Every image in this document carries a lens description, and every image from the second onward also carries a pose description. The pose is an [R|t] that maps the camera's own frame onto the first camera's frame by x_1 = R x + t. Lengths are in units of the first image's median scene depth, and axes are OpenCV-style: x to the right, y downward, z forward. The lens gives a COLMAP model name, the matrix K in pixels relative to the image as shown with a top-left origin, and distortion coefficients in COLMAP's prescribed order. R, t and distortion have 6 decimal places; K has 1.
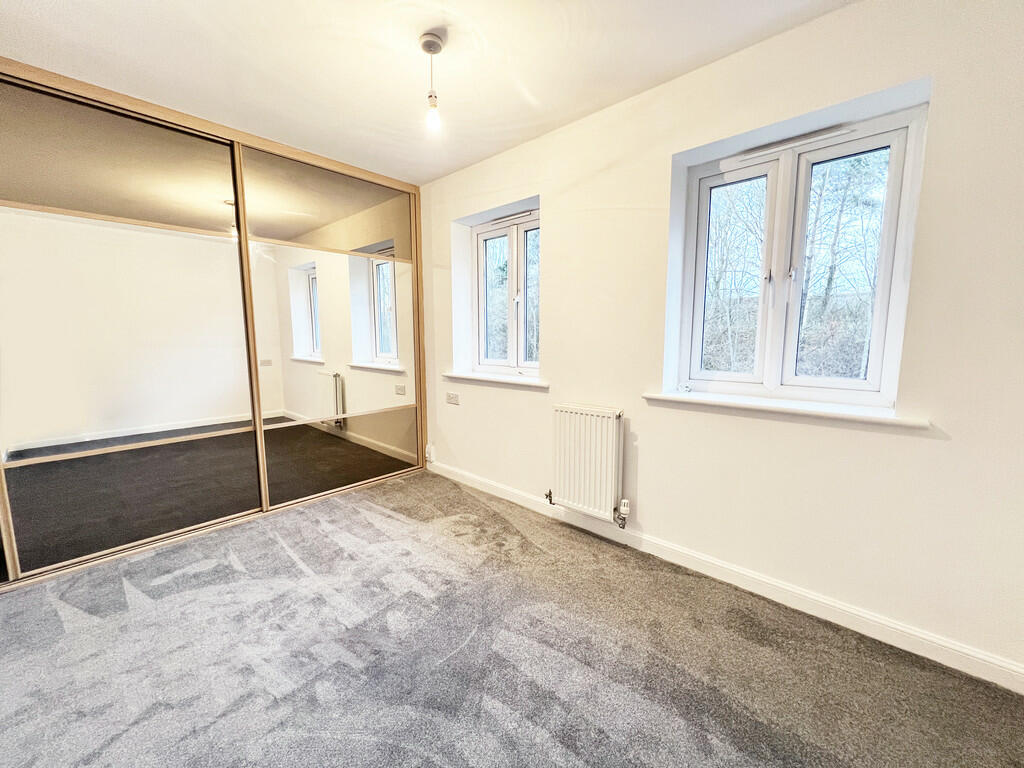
lens RADIAL K [[407.8, 0, 512.0], [0, 407.8, 384.0], [0, 0, 1]] dist [-0.001388, 0.000177]
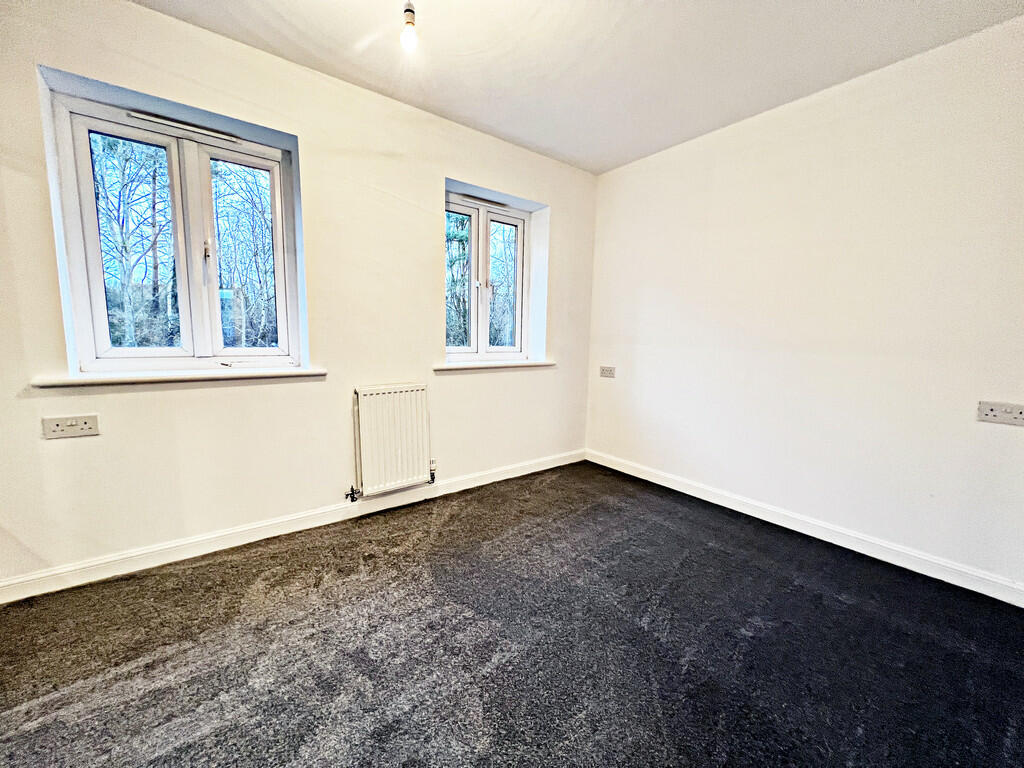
lens RADIAL K [[407.8, 0, 512.0], [0, 407.8, 384.0], [0, 0, 1]] dist [-0.001388, 0.000177]
pose [[0.163819, -0.111491, 0.980170, -0.736167], [0.100685, 0.990294, 0.095815, -0.013919], [-0.981339, 0.082992, 0.173455, 0.505925]]
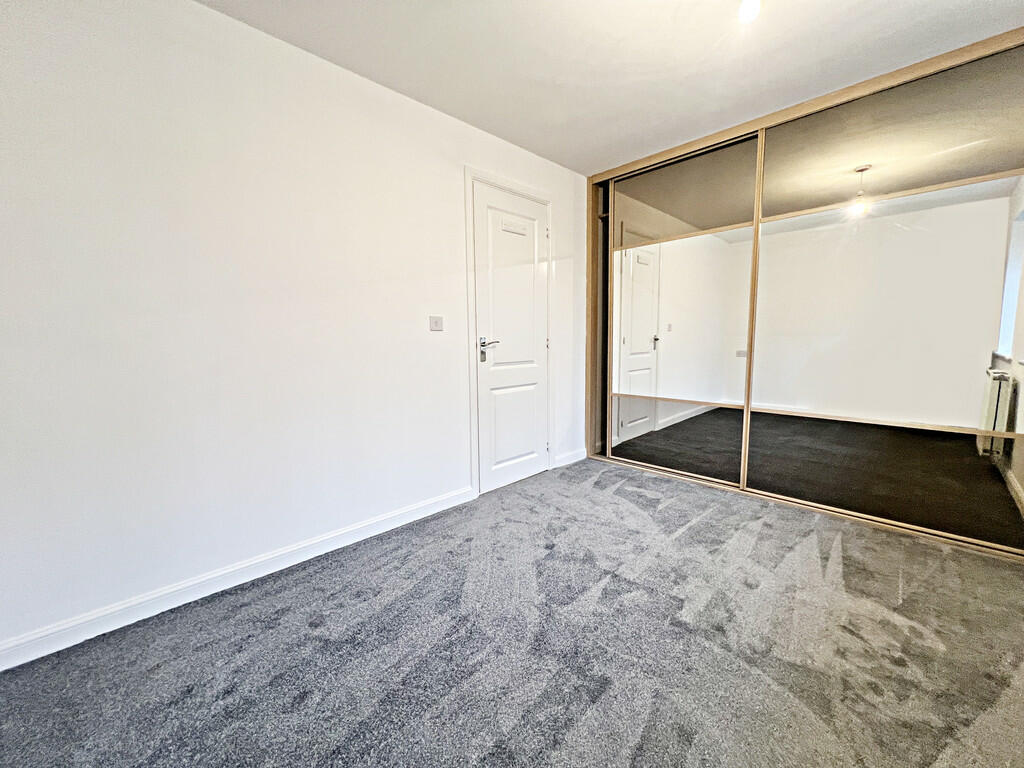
lens RADIAL K [[407.8, 0, 512.0], [0, 407.8, 384.0], [0, 0, 1]] dist [-0.001388, 0.000177]
pose [[-0.050055, 0.114654, -0.992144, 0.455261], [-0.104757, 0.987307, 0.119380, -0.013074], [0.993237, 0.109909, -0.037409, 0.479176]]
